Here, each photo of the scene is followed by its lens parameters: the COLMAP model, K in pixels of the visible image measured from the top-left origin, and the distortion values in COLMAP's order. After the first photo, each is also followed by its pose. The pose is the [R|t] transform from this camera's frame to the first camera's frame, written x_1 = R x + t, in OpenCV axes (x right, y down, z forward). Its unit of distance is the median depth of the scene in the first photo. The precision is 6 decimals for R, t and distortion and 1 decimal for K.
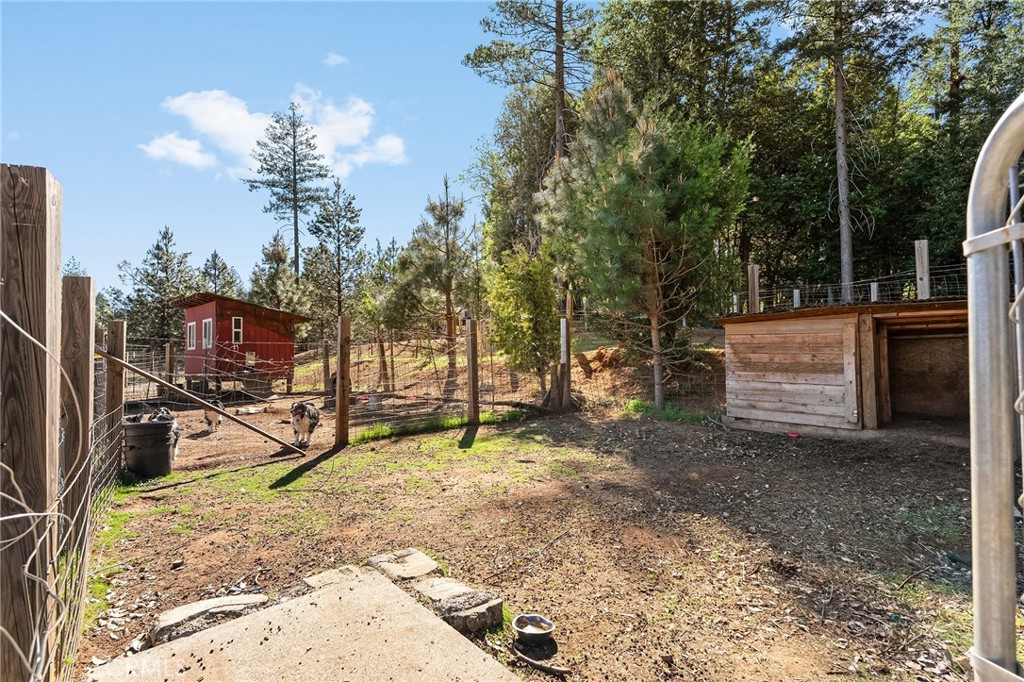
lens RADIAL K [[502.6, 0, 512.5], [0, 502.6, 341.0], [0, 0, 1]] dist [-0.001402, 0.000015]
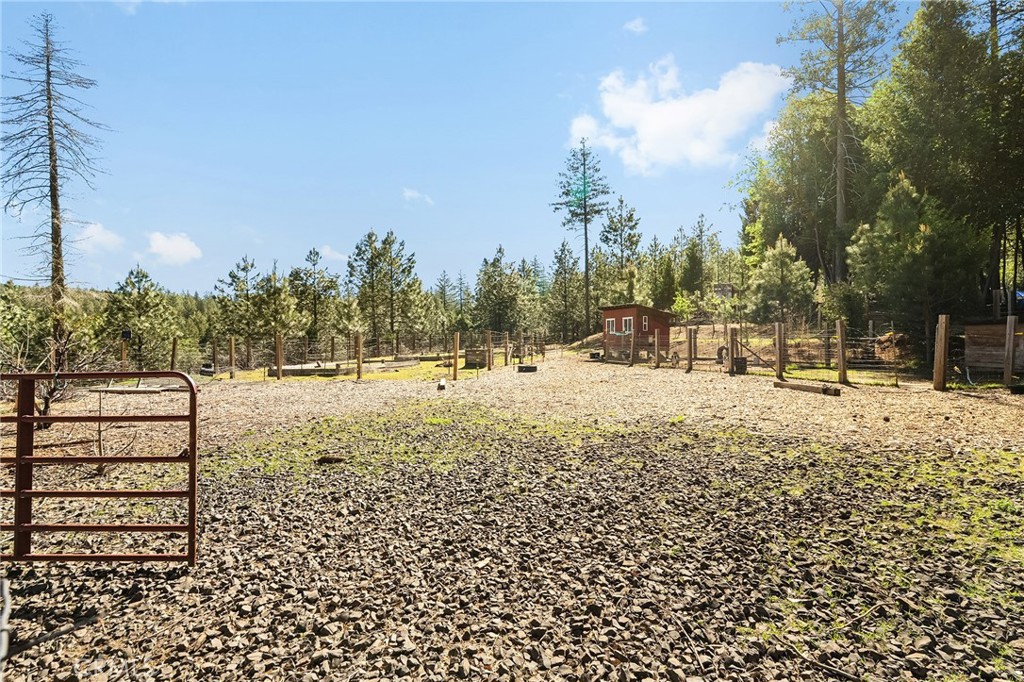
lens RADIAL K [[511.4, 0, 509.7], [0, 511.4, 341.7], [0, 0, 1]] dist [0.007435, 0.001343]
pose [[0.911199, 0.012097, -0.411789, -0.071511], [0.003511, 0.999304, 0.037126, -0.007945], [0.411952, -0.035275, 0.910523, -0.284923]]
